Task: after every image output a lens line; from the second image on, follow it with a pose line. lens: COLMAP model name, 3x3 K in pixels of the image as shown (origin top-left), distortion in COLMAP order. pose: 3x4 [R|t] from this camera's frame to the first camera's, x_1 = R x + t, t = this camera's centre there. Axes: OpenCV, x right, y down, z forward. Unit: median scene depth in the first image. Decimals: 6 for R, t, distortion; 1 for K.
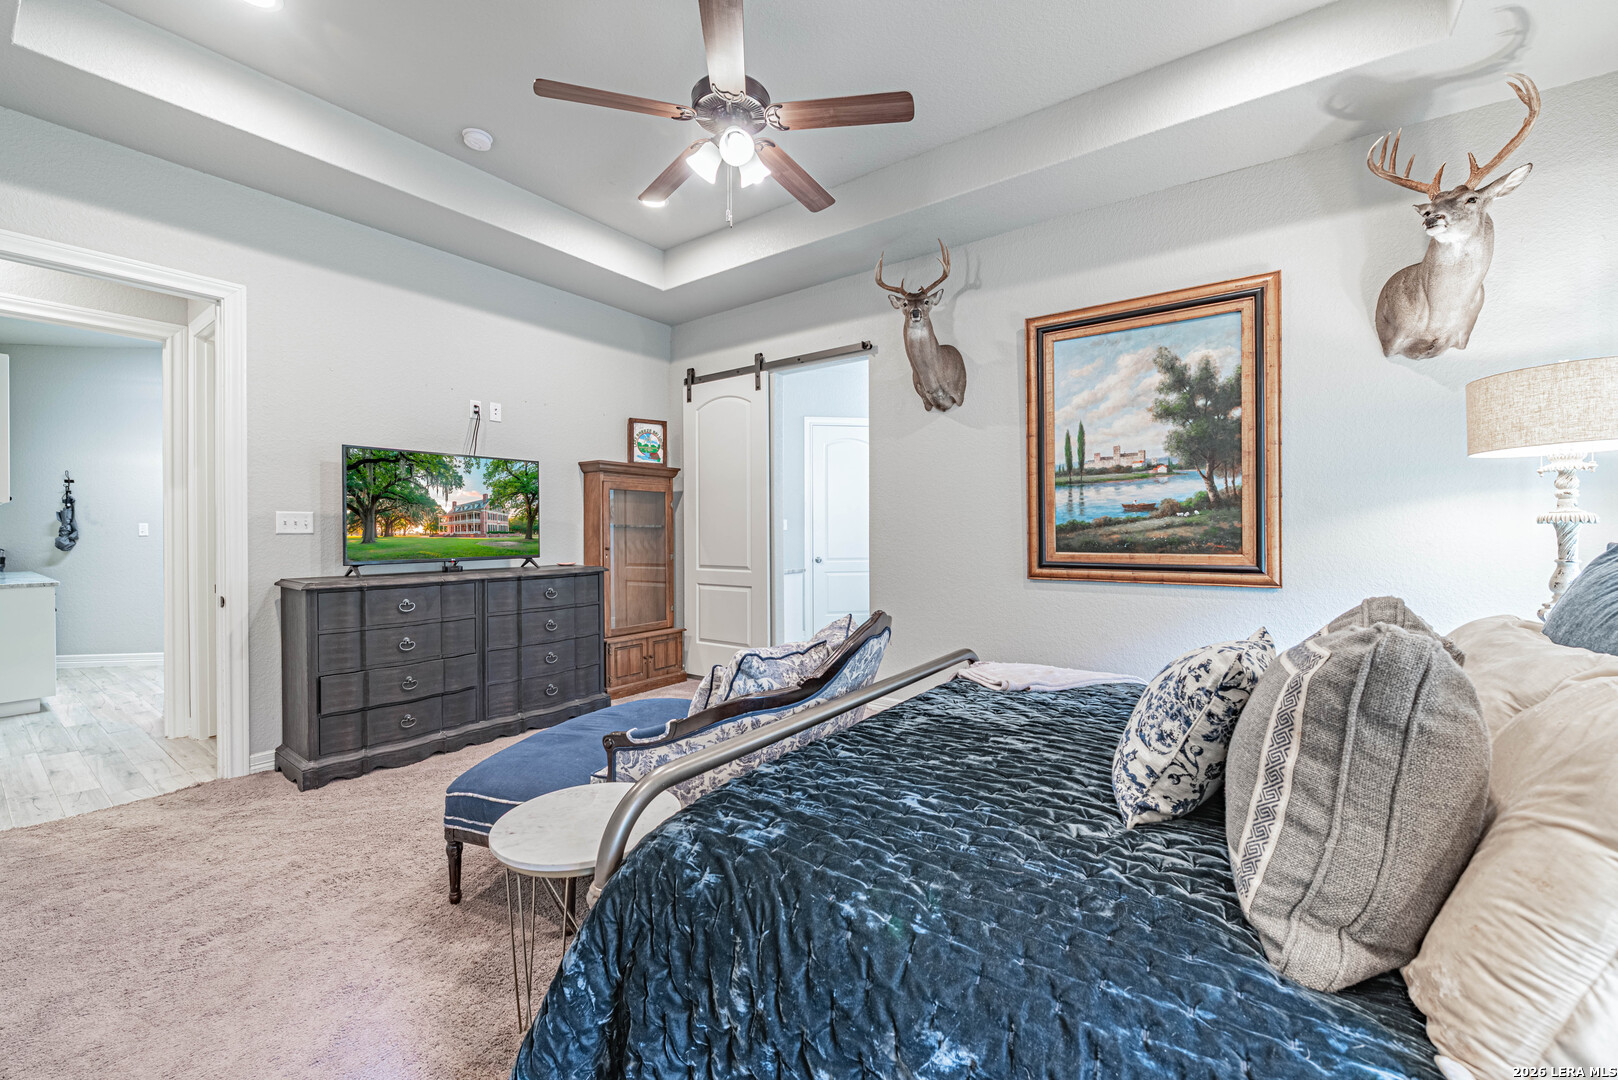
lens RADIAL K [[639.6, 0, 817.5], [0, 639.6, 534.3], [0, 0, 1]] dist [-0.005873, -0.000717]
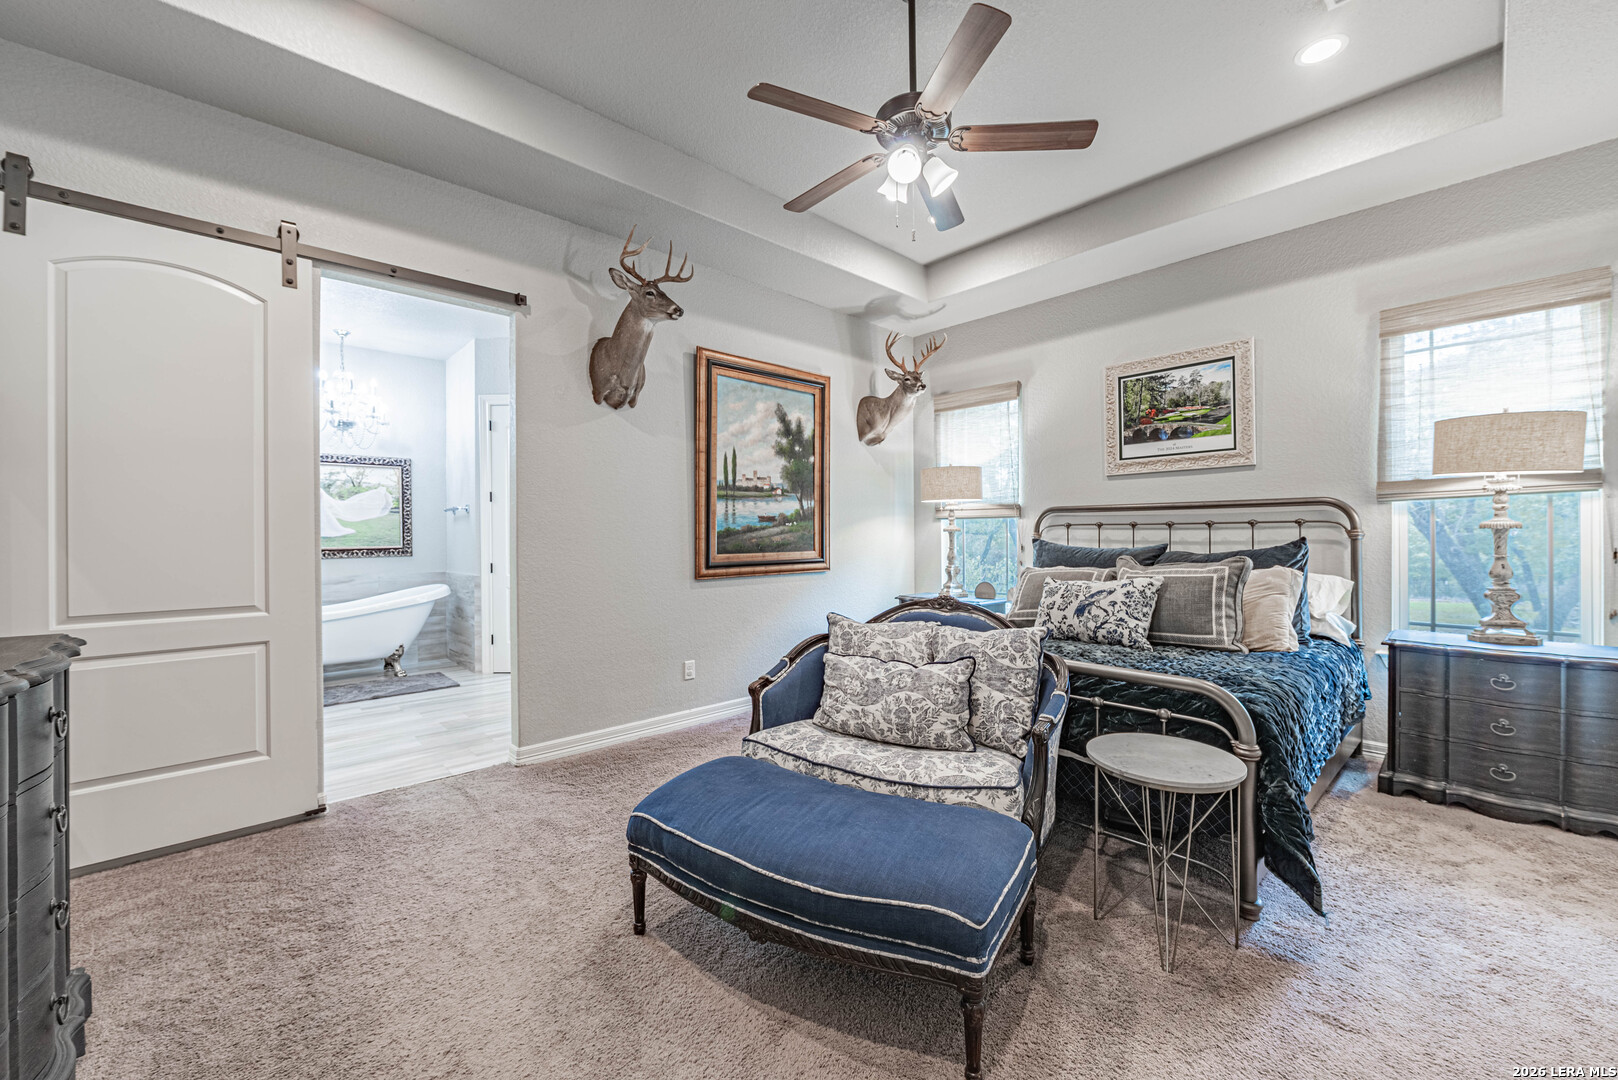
lens RADIAL K [[639.6, 0, 817.5], [0, 639.6, 534.3], [0, 0, 1]] dist [-0.005873, -0.000717]
pose [[0.202285, 0.002194, 0.979324, -0.774198], [0.011377, 0.999925, -0.004590, -0.001847], [-0.979261, 0.012070, 0.202245, 0.617121]]
